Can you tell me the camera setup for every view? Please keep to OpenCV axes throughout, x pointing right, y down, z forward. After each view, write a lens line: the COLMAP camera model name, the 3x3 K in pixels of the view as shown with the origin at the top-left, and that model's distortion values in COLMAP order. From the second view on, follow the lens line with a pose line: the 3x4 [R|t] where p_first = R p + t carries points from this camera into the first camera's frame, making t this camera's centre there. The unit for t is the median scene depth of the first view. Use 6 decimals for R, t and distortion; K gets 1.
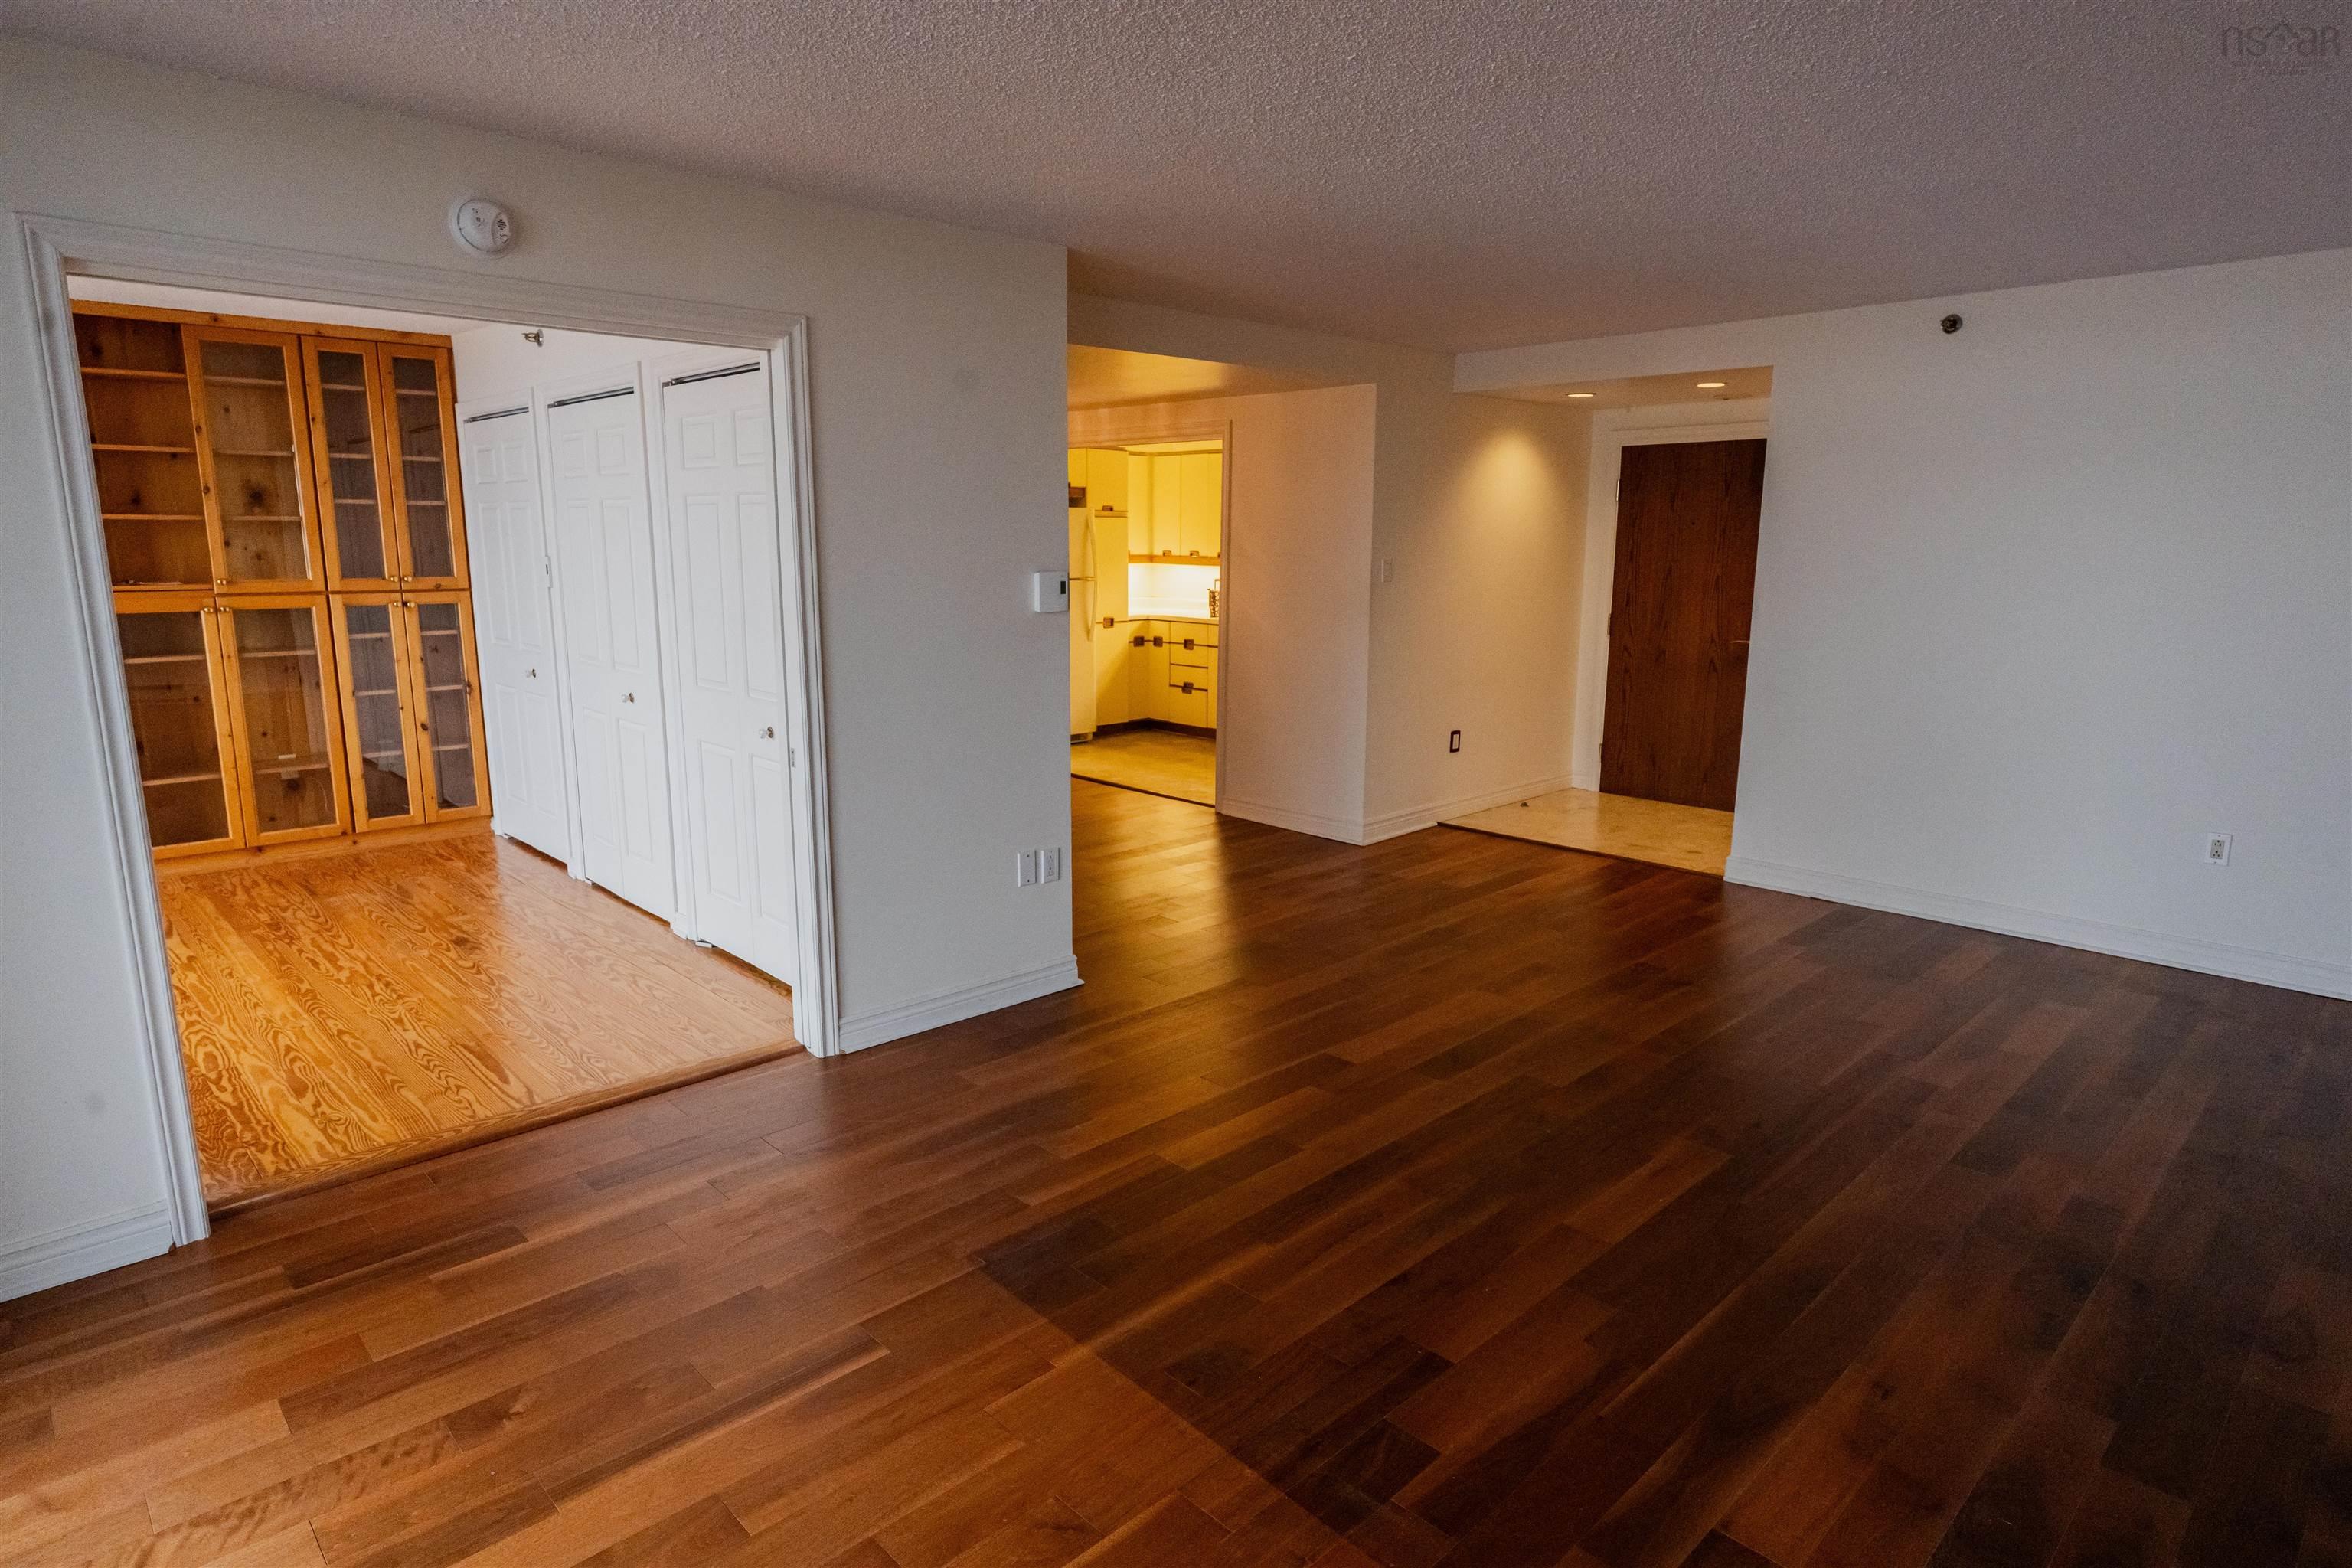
lens RADIAL K [[1297.1, 0, 1166.2], [0, 1297.1, 775.4], [0, 0, 1]] dist [0.001771, 0.002031]
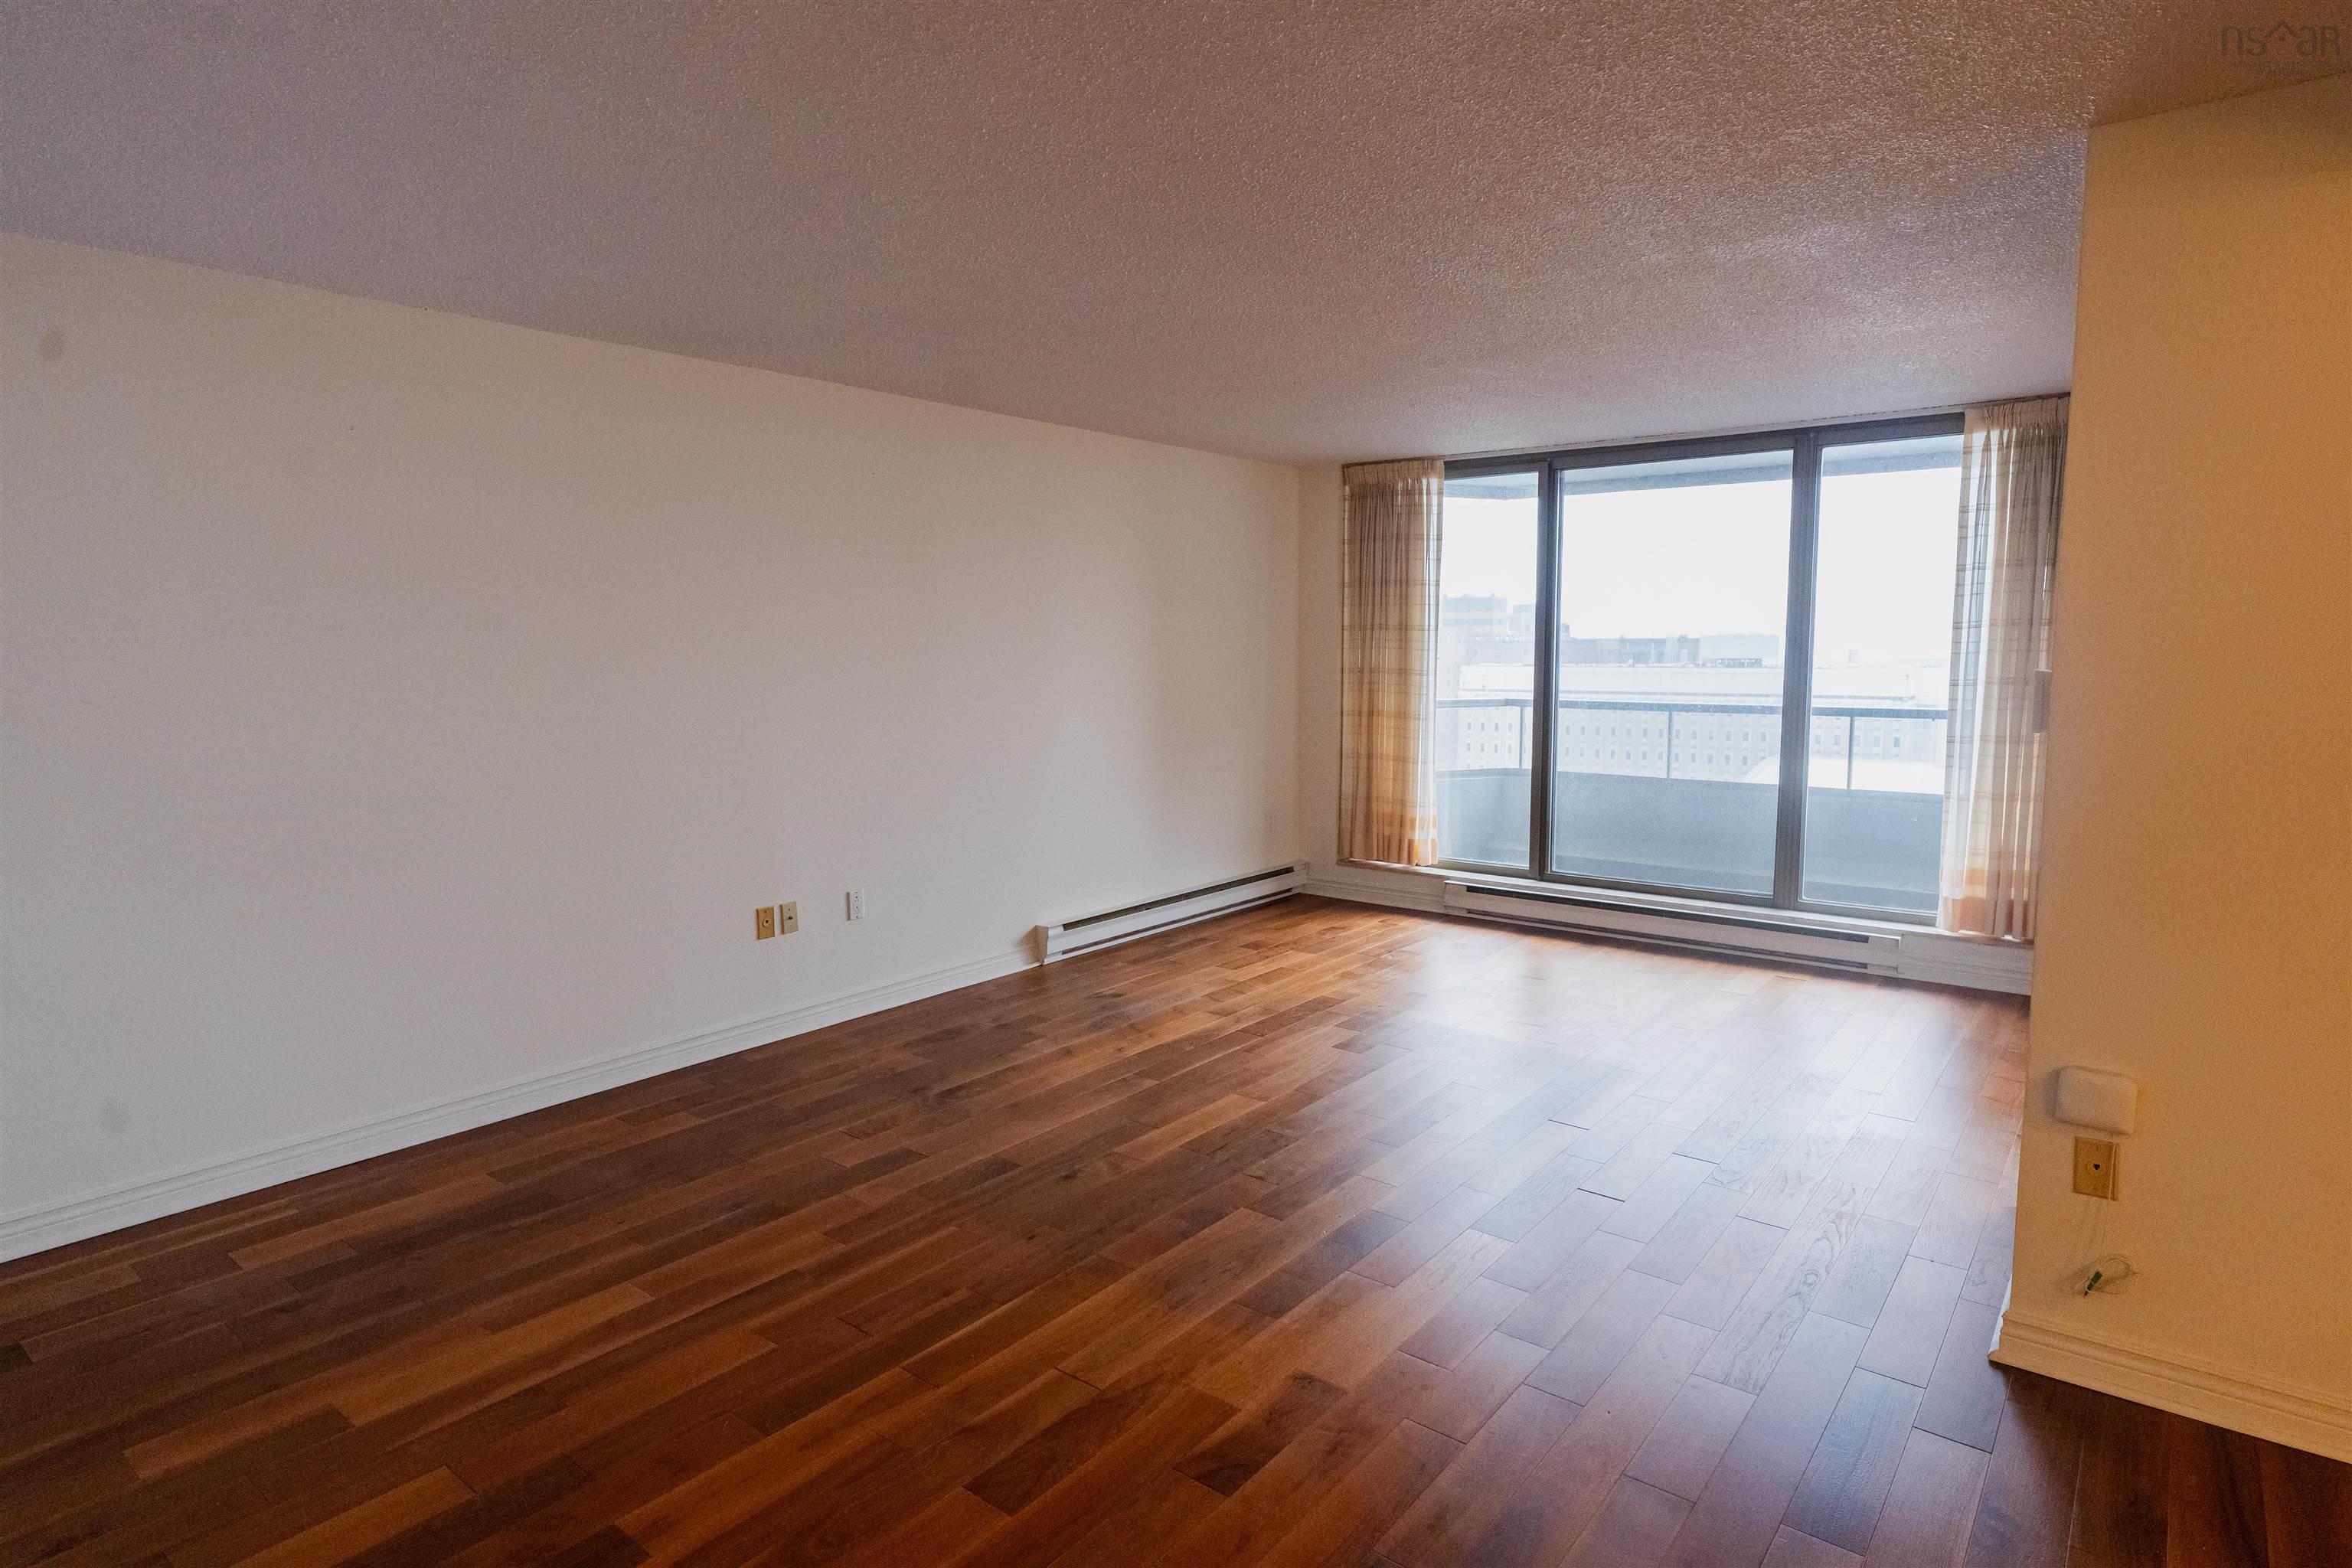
lens RADIAL K [[1285.6, 0, 1157.8], [0, 1285.6, 777.3], [0, 0, 1]] dist [0.000981, 0.001294]
pose [[-0.991203, 0.017489, -0.131189, 0.285052], [-0.020573, 0.958823, 0.283259, -0.185037], [0.130741, 0.283466, -0.950028, 1.053743]]
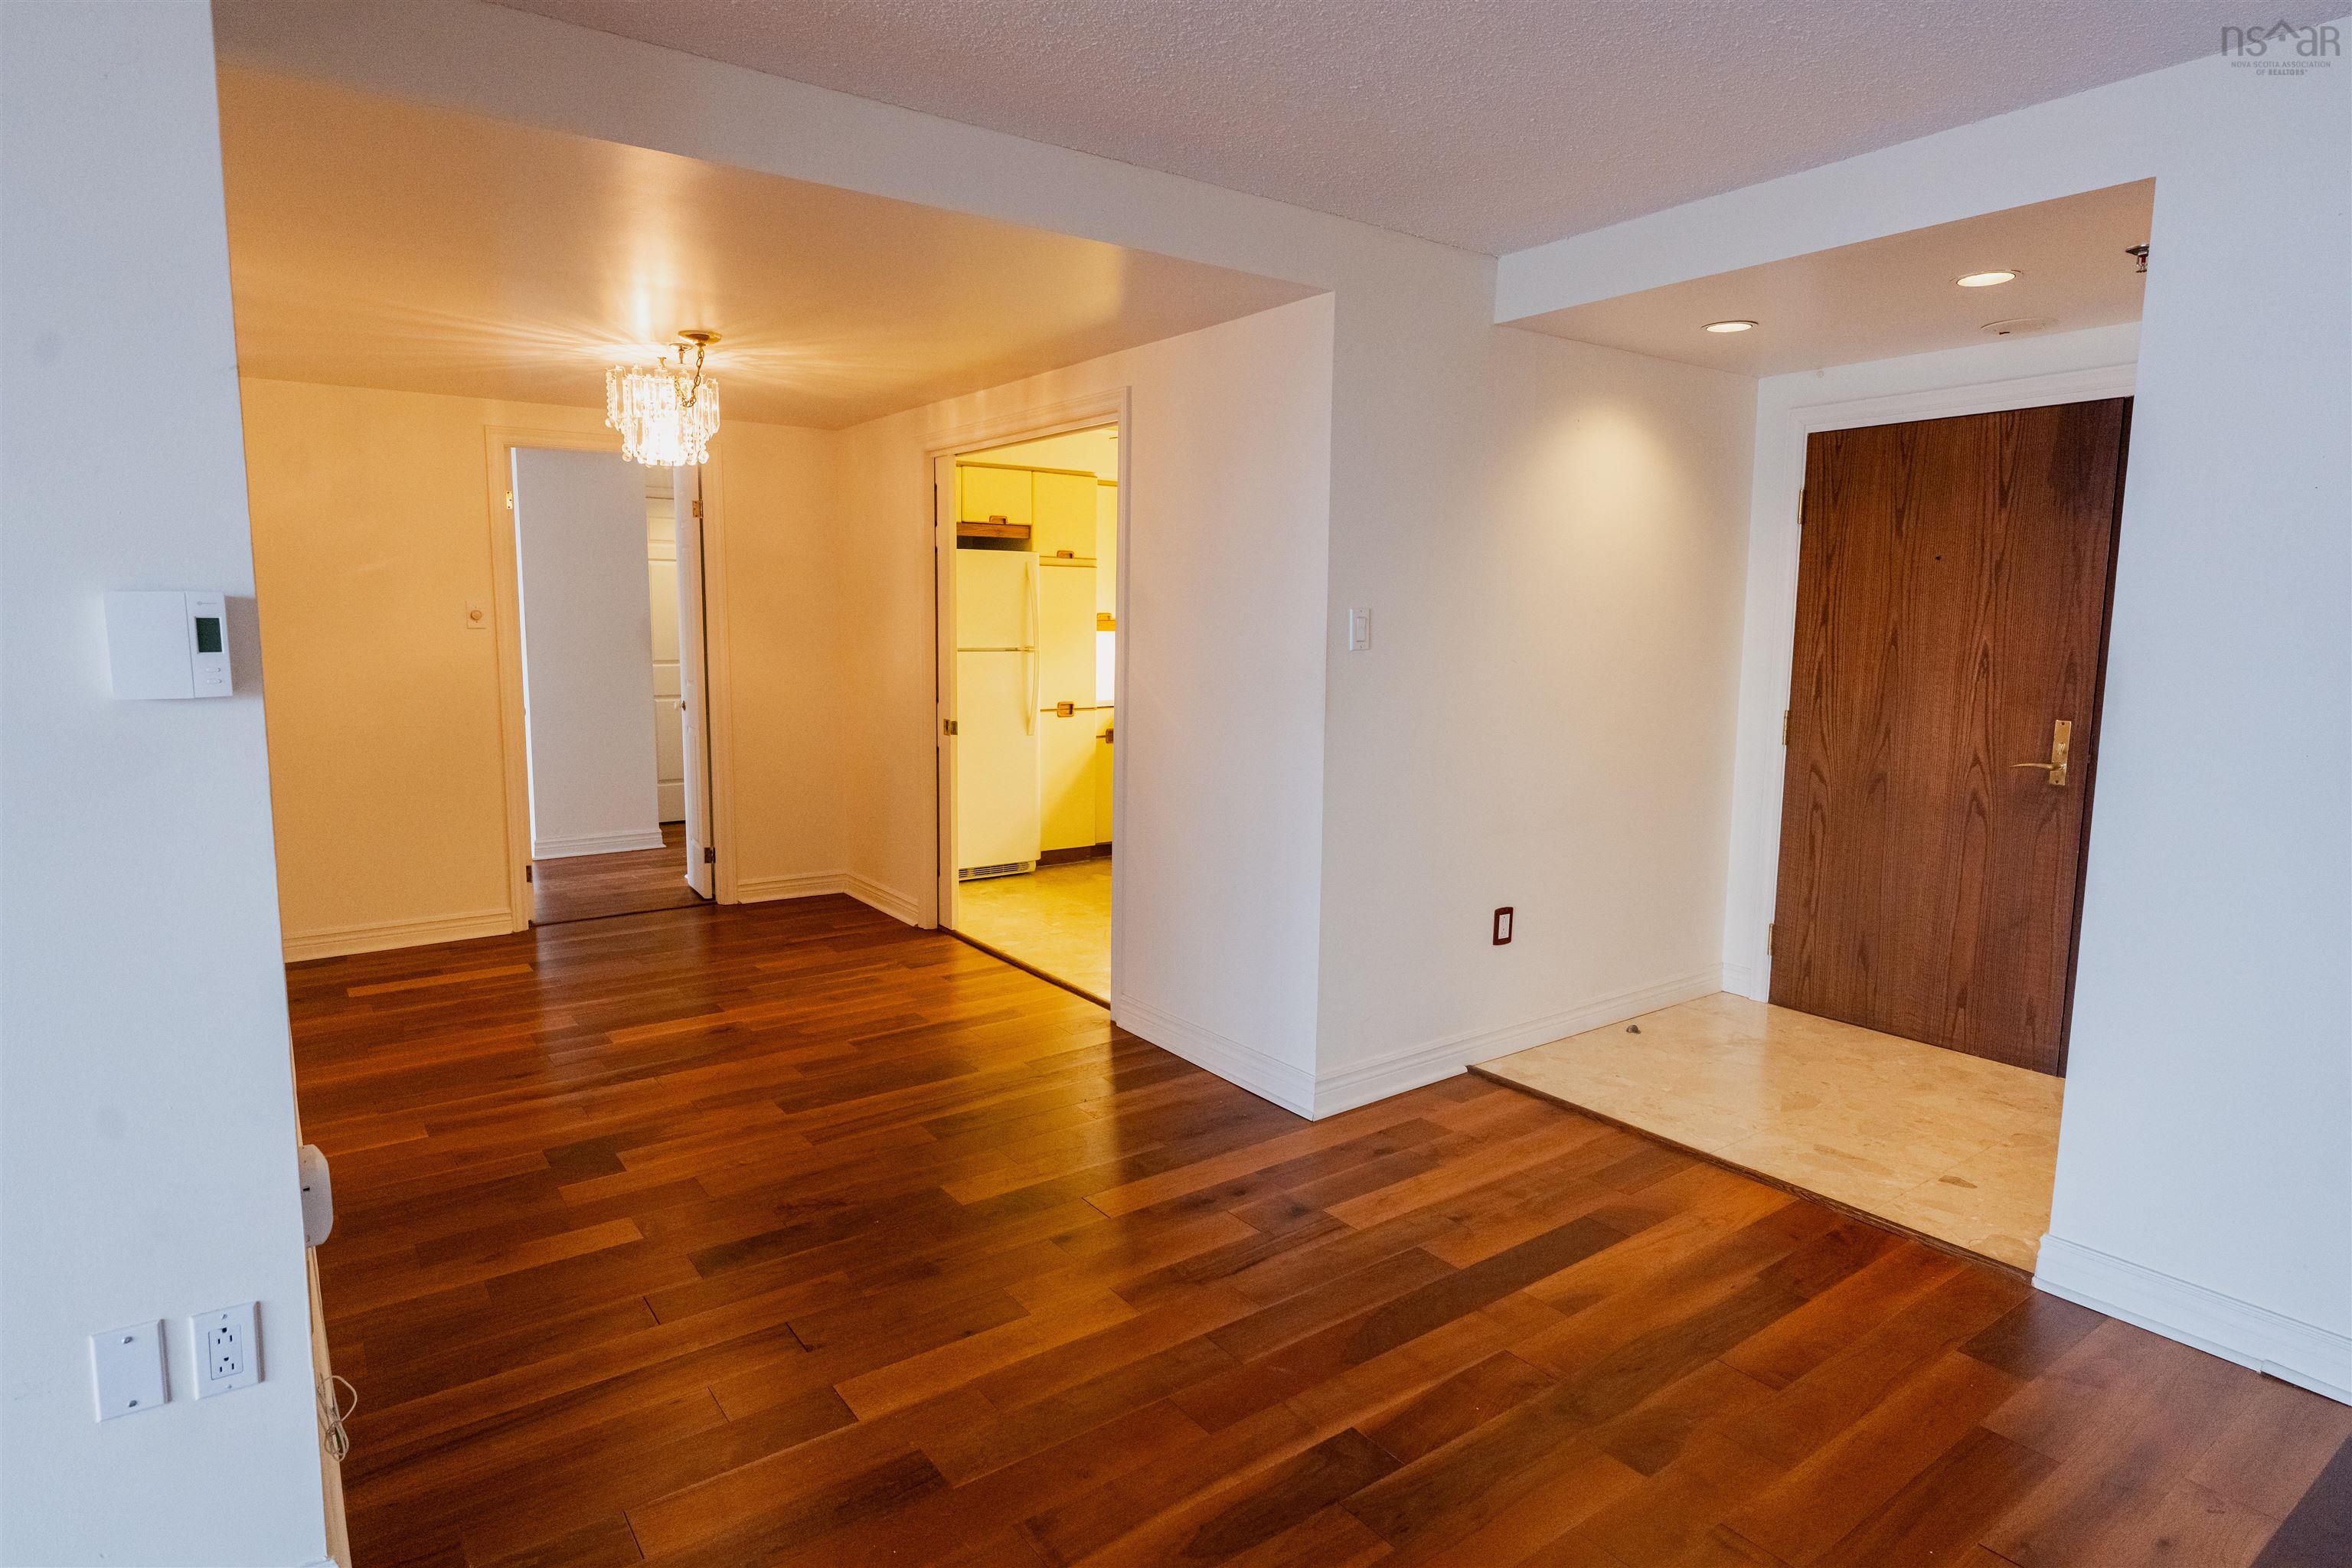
lens RADIAL K [[1285.6, 0, 1157.8], [0, 1285.6, 777.3], [0, 0, 1]] dist [0.000981, 0.001294]
pose [[0.990569, 0.021935, -0.135249, 0.166797], [-0.029933, 0.997903, -0.057382, -0.062956], [0.133707, 0.060889, 0.989149, 0.463633]]
